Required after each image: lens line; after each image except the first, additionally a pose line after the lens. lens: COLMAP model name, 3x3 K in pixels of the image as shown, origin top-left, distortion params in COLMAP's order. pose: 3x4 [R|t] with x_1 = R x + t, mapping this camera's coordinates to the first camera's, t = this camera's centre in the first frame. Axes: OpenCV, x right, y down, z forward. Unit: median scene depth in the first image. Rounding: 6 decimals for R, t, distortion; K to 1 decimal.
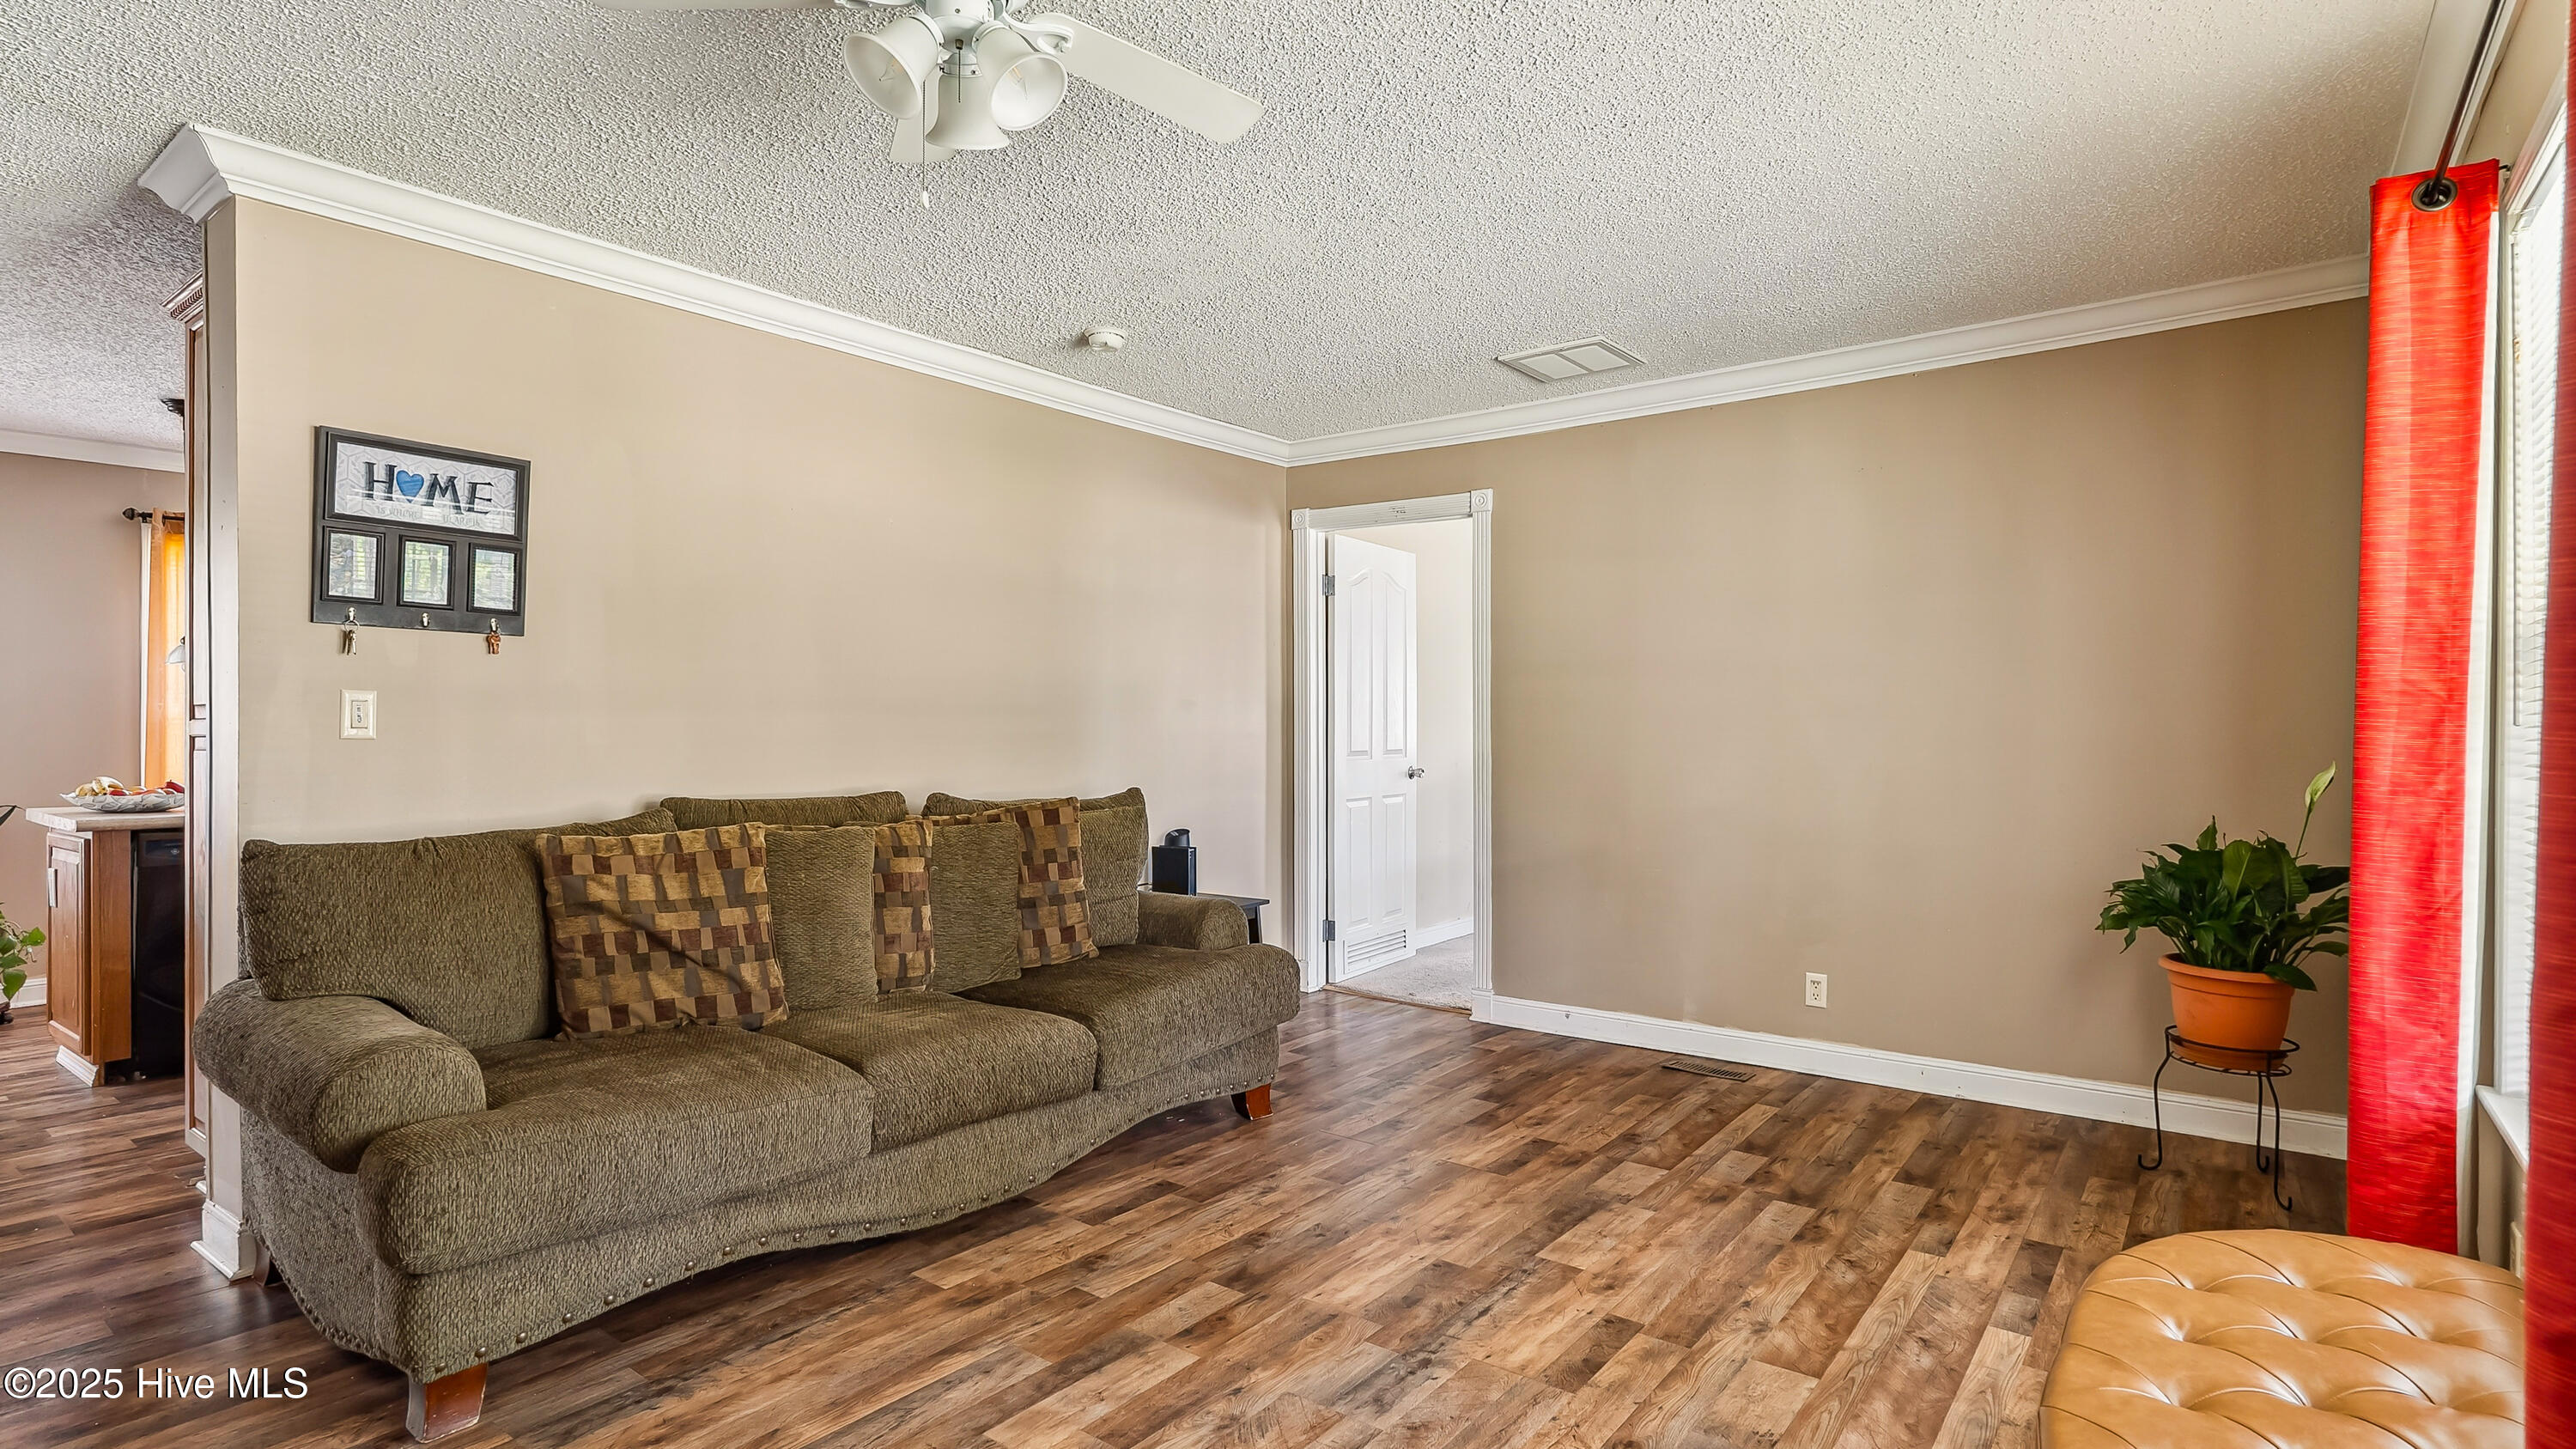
lens RADIAL K [[1248.2, 0, 1273.5], [0, 1248.2, 727.3], [0, 0, 1]] dist [-0.004188, -0.000326]
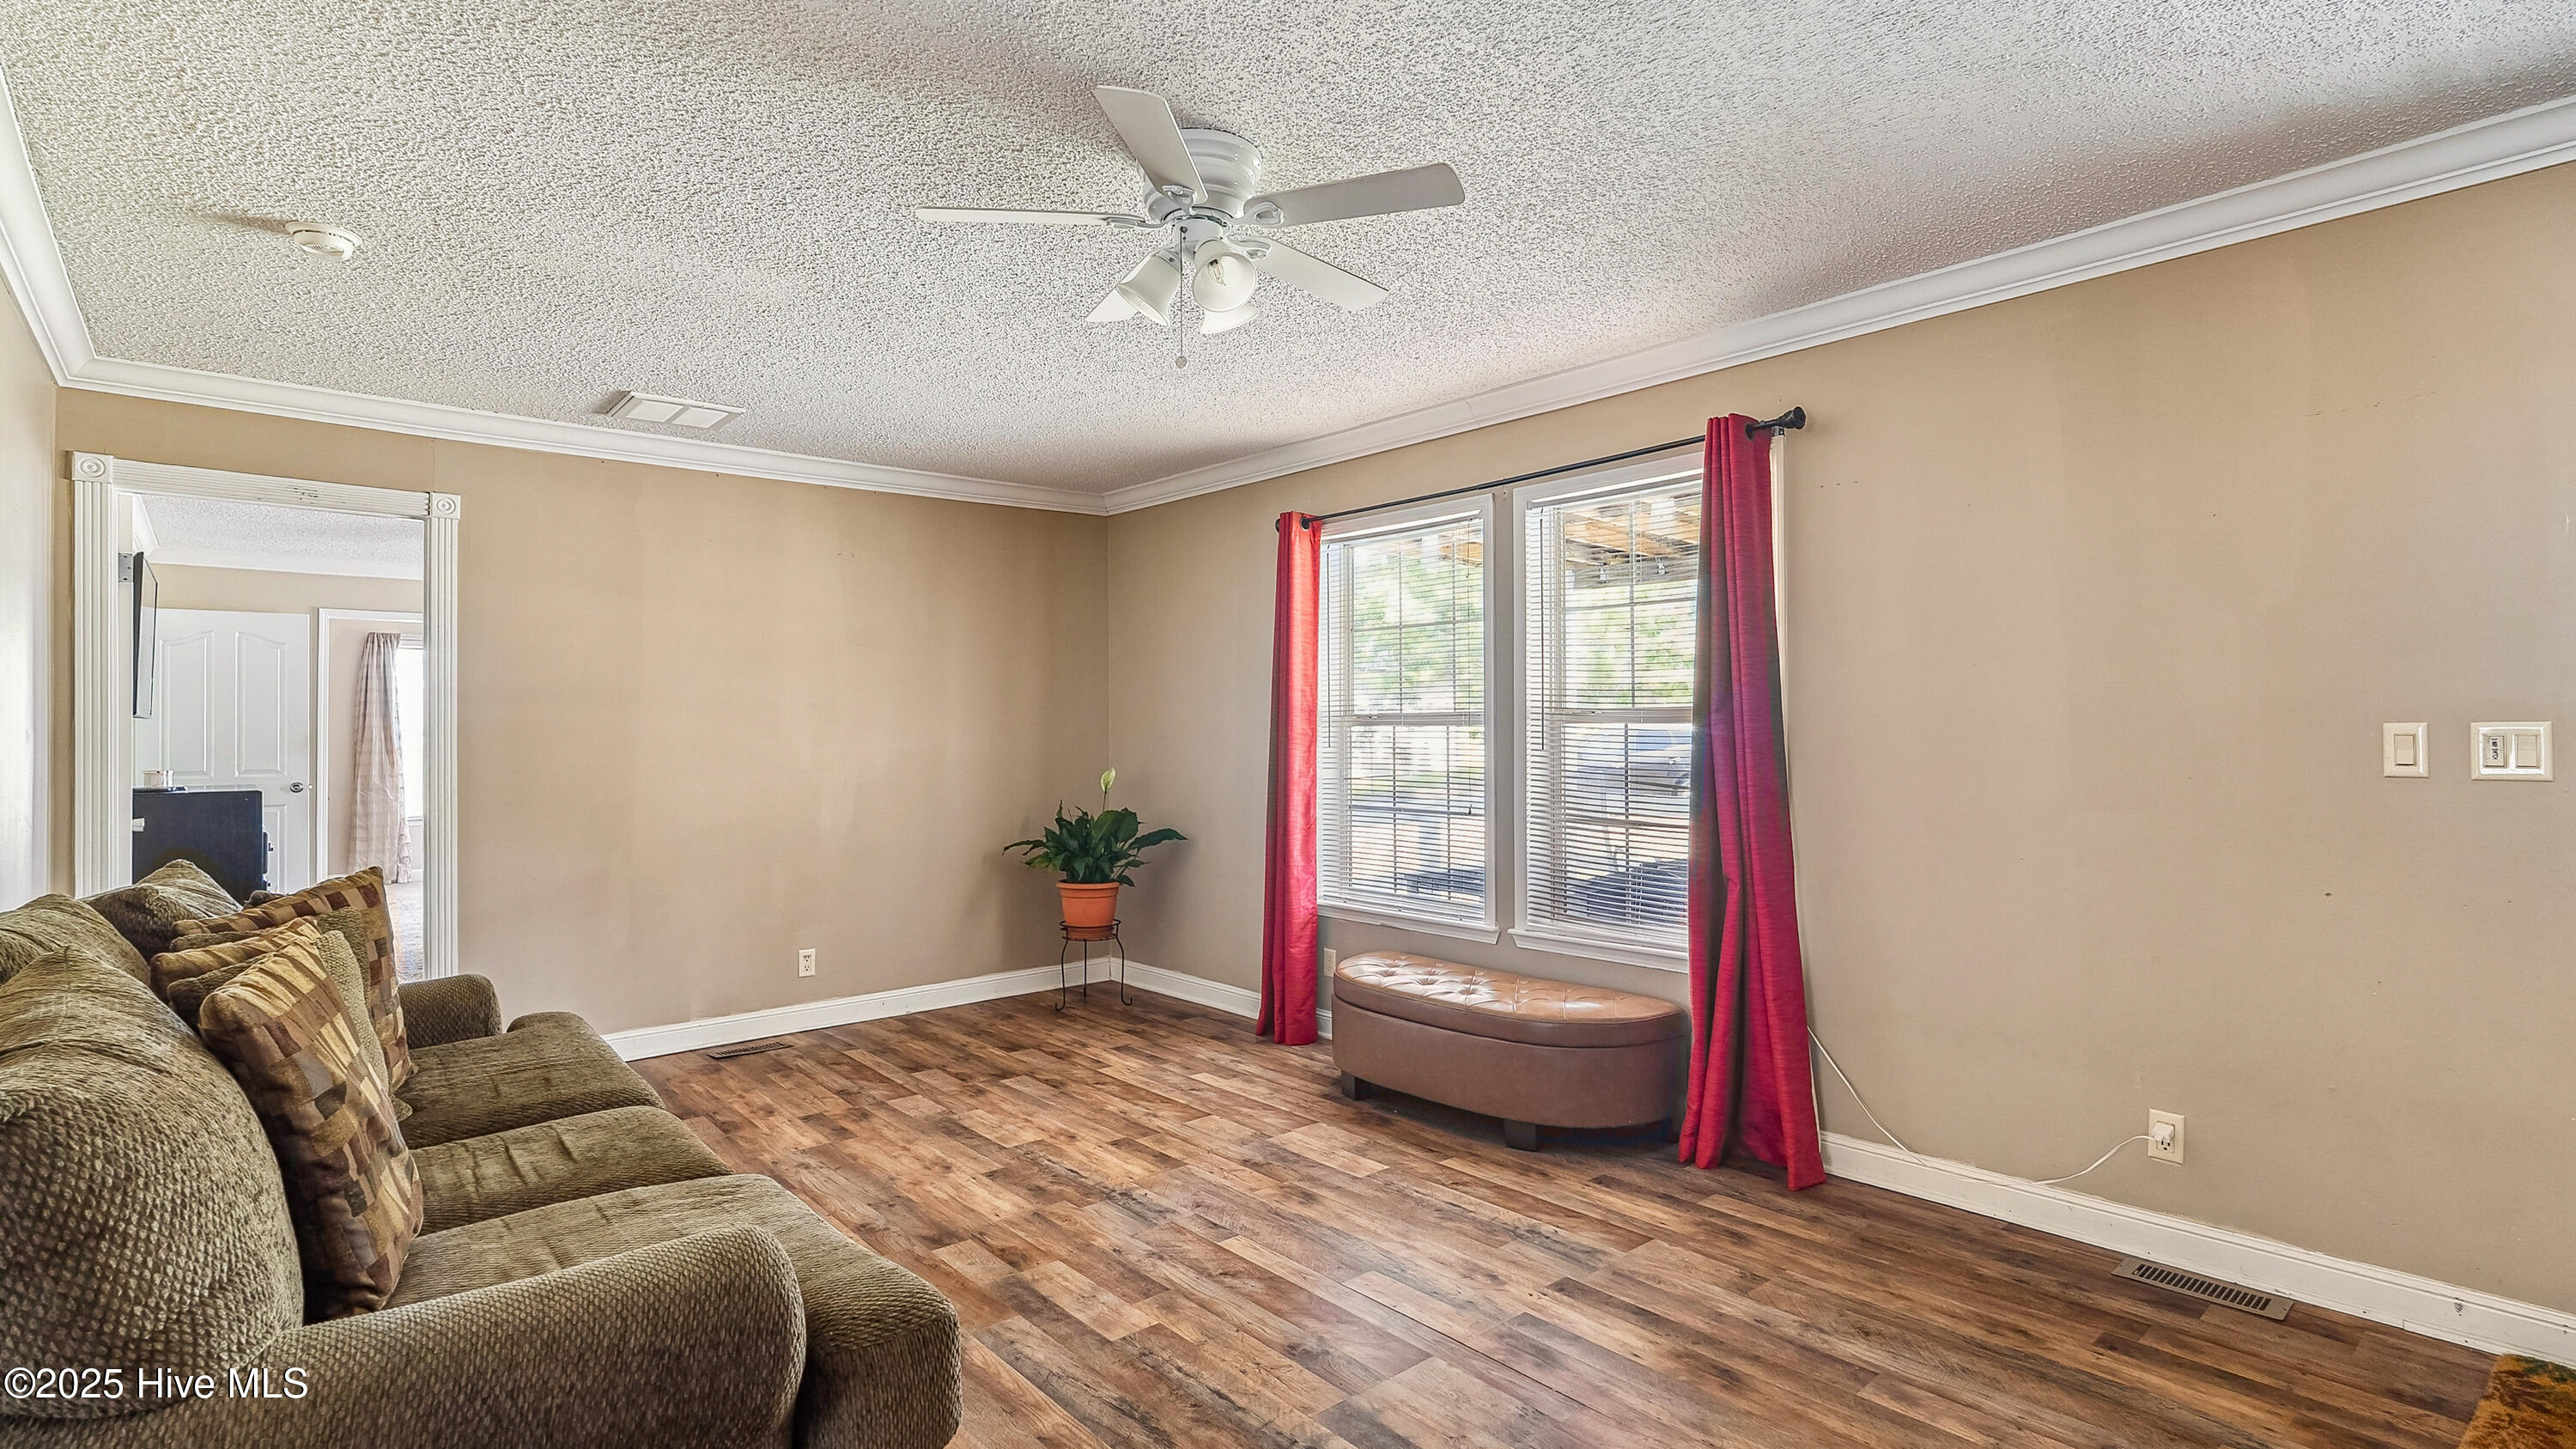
lens RADIAL K [[1248.2, 0, 1271.3], [0, 1248.2, 722.8], [0, 0, 1]] dist [-0.004188, -0.000326]
pose [[0.196328, 0.002418, 0.980535, -1.045793], [0.011535, 0.999922, -0.004776, -0.027223], [-0.980470, 0.012248, 0.196285, 0.440576]]
